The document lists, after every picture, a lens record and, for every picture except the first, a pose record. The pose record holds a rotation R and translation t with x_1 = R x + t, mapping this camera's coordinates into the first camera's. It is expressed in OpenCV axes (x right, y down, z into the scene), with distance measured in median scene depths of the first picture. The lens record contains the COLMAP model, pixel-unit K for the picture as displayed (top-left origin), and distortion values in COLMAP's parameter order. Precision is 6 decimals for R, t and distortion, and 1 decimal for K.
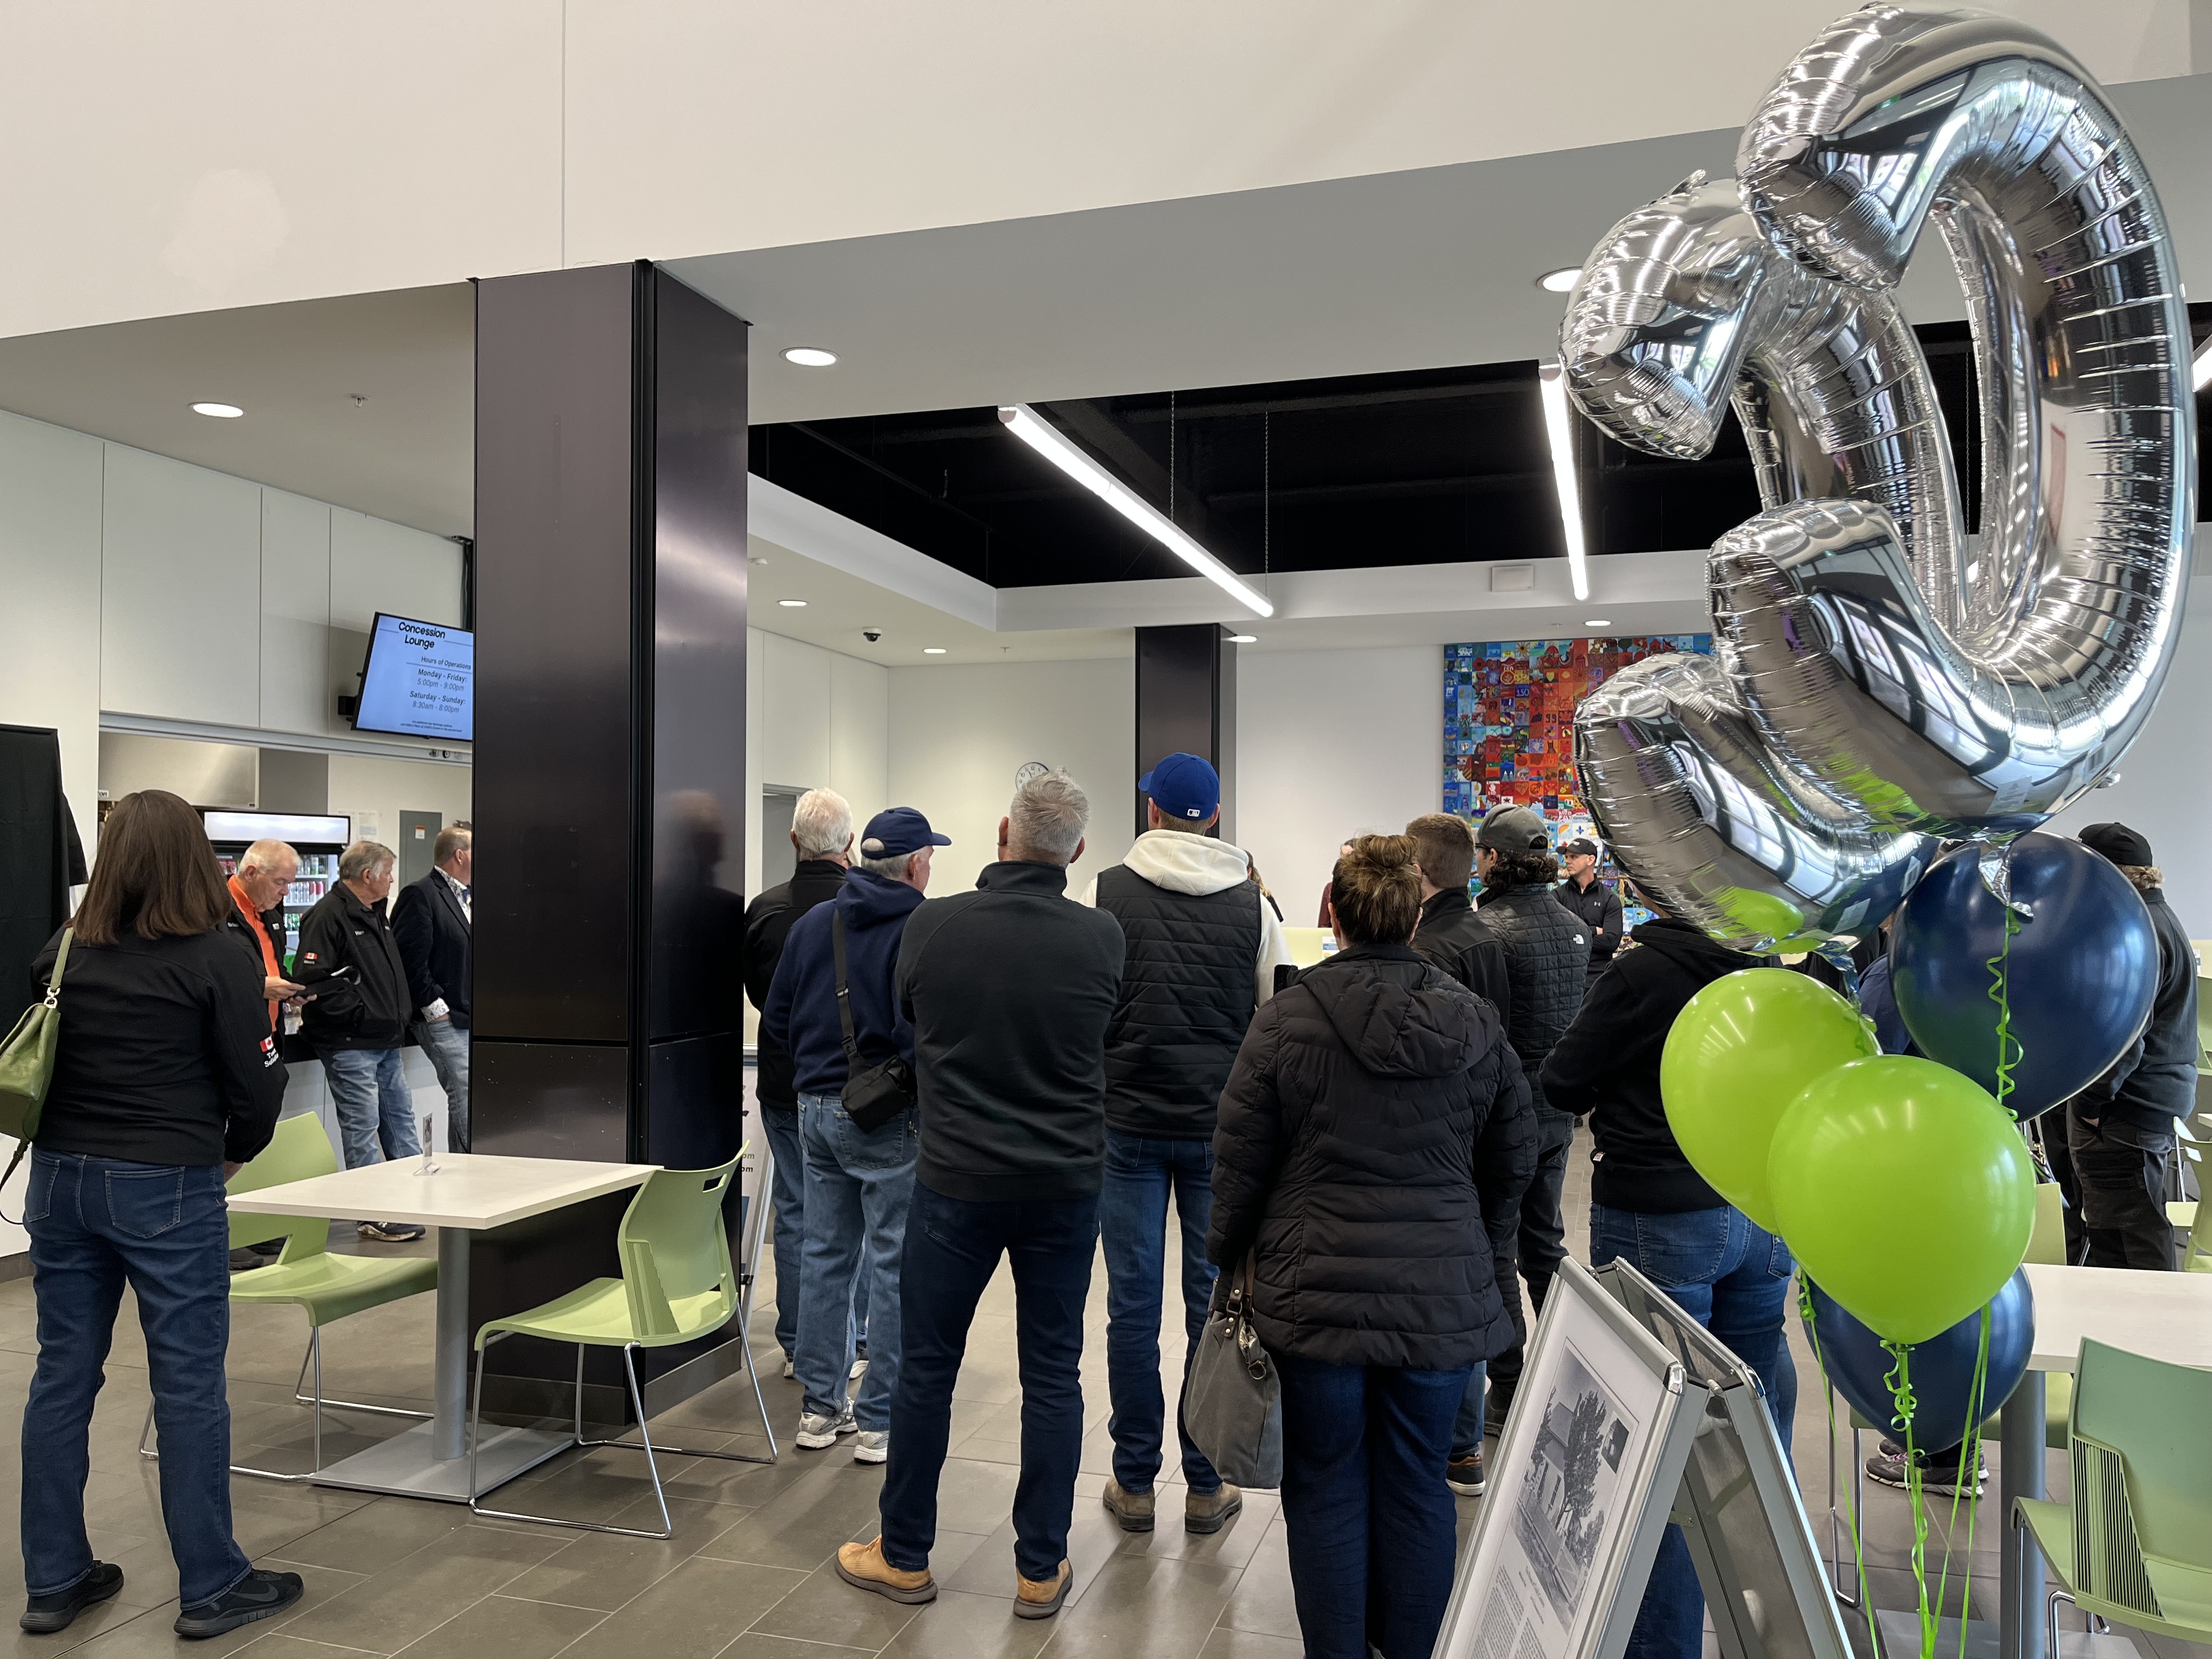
lens RADIAL K [[1686.2, 0, 1106.0], [0, 1686.2, 829.5], [0, 0, 1]] dist [-0.000831, -0.000362]
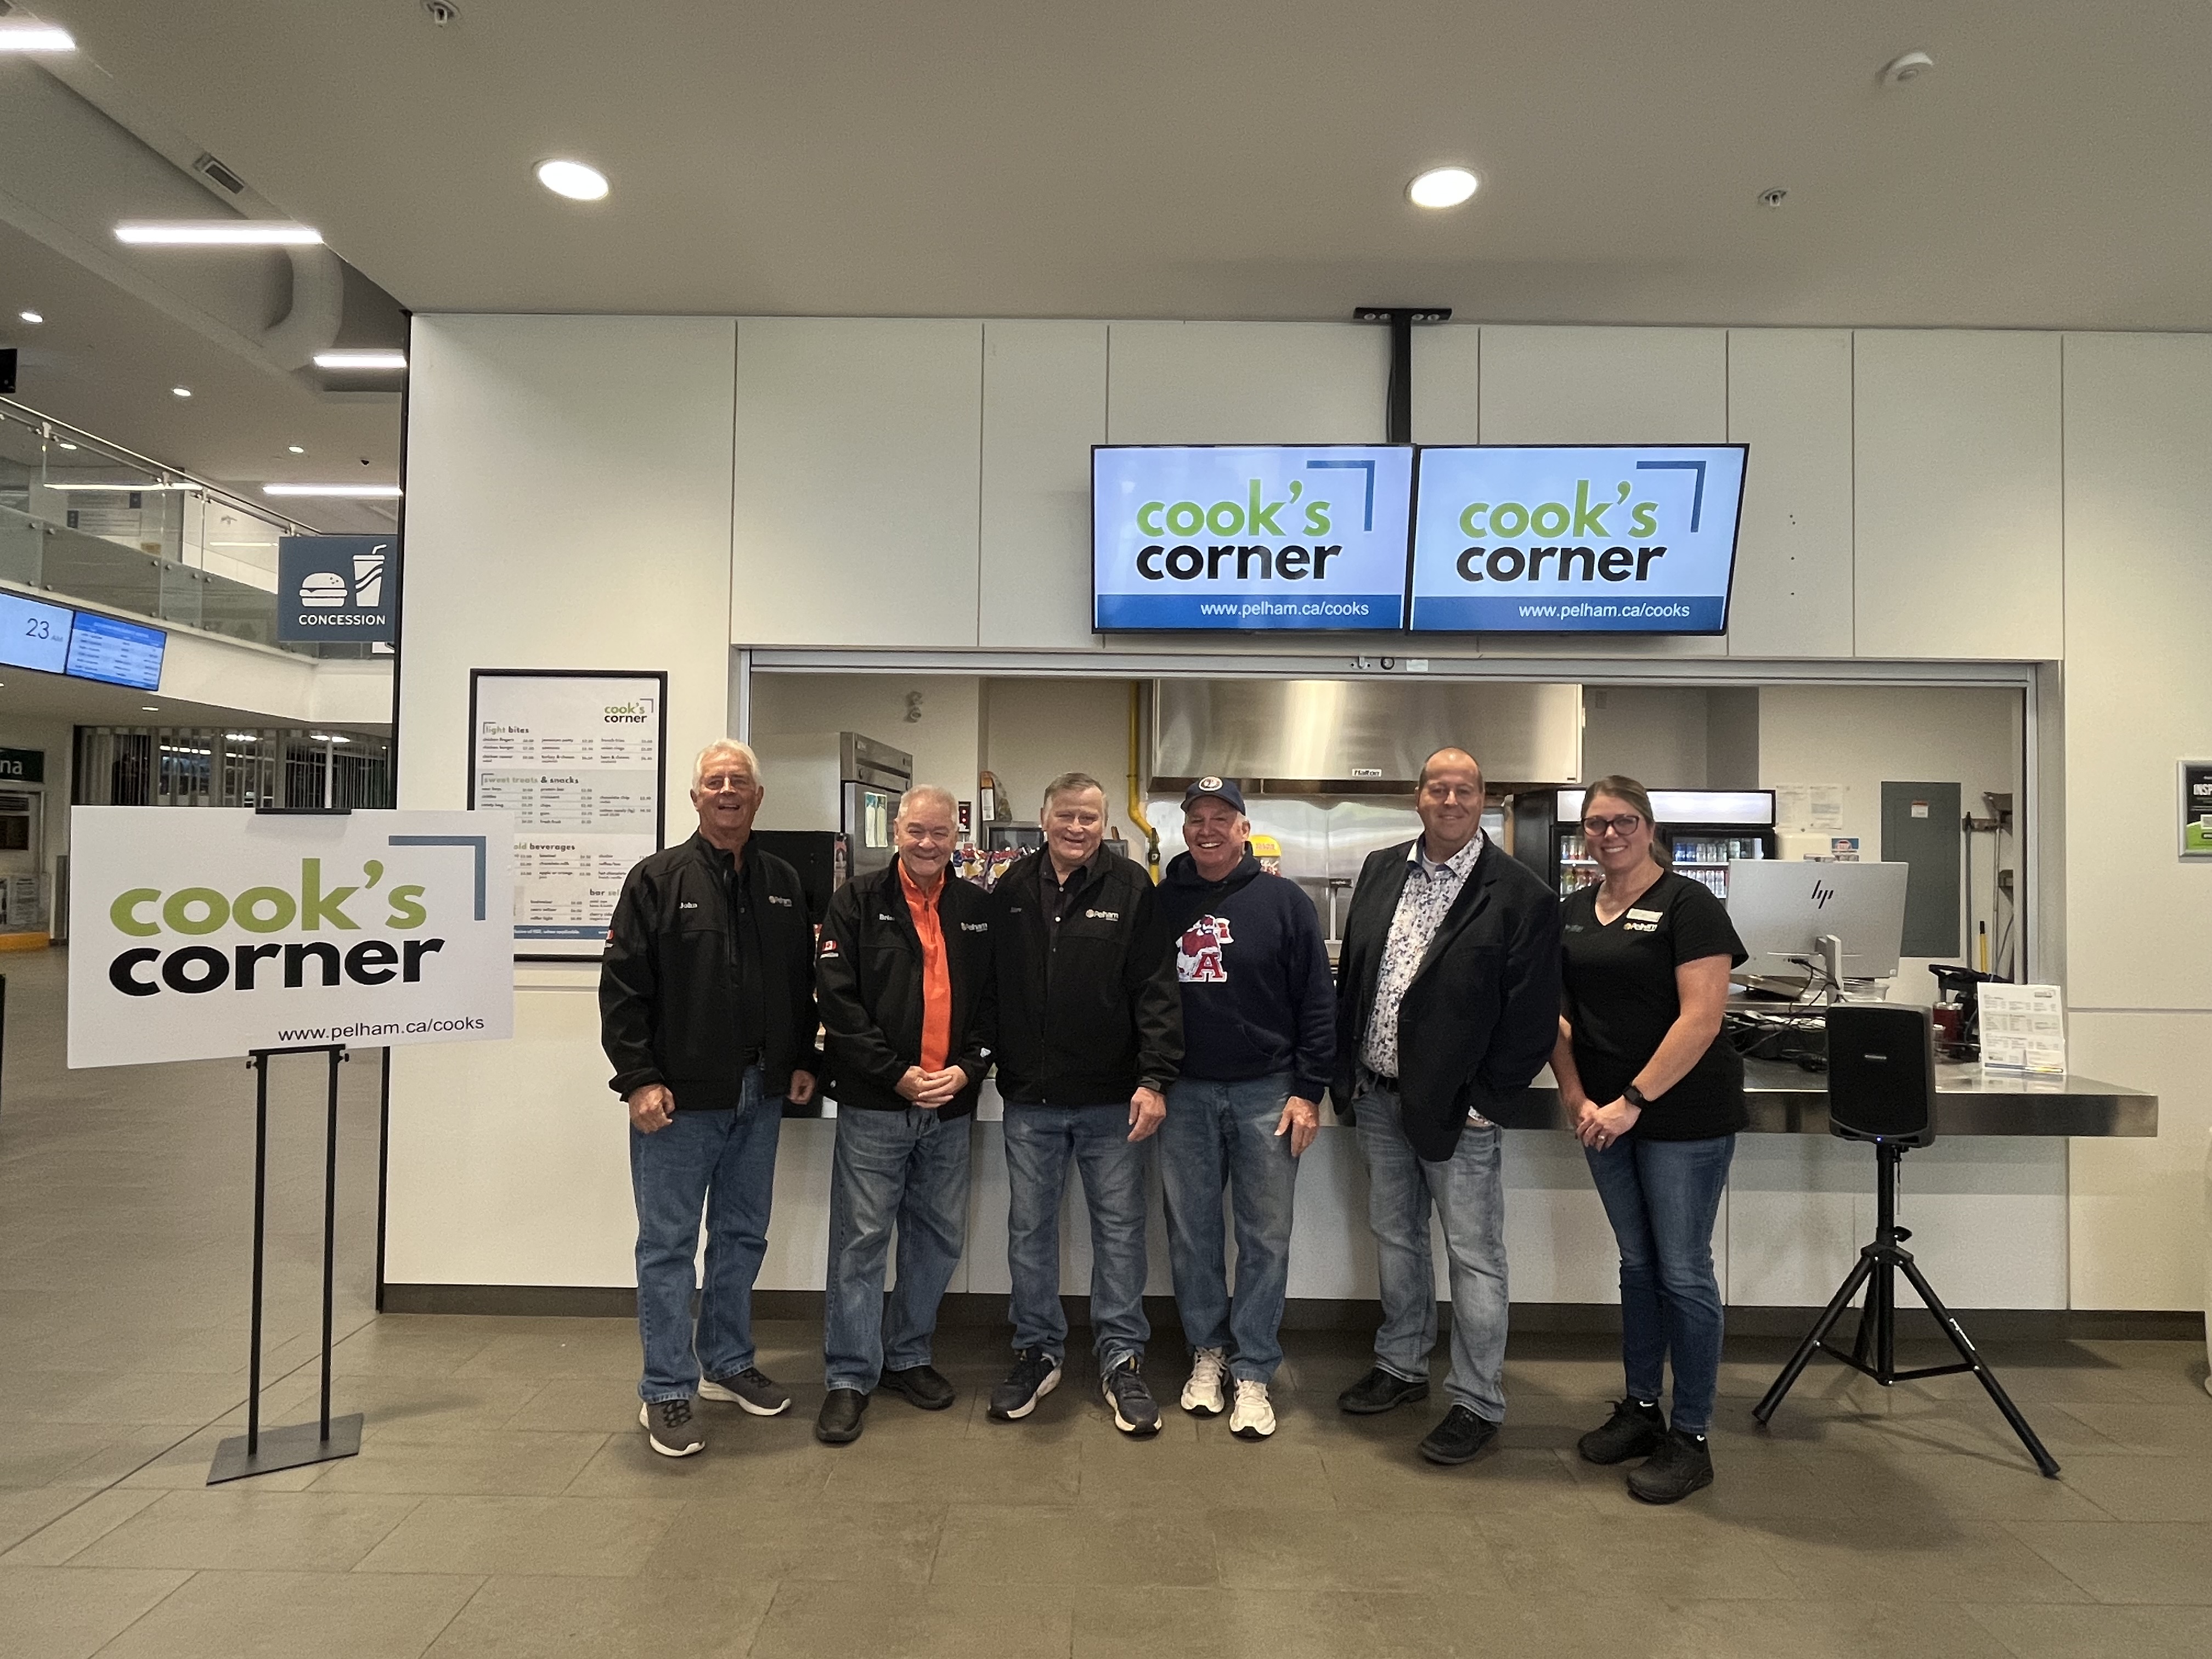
lens RADIAL K [[1162.5, 0, 1106.0], [0, 1162.5, 829.5], [0, 0, 1]] dist [-0.000032, 0.000028]
pose [[0.284424, -0.028607, -0.958272, -0.001066], [0.017920, 0.999539, -0.024520, 0.019052], [0.958531, -0.010198, 0.284805, 0.530652]]
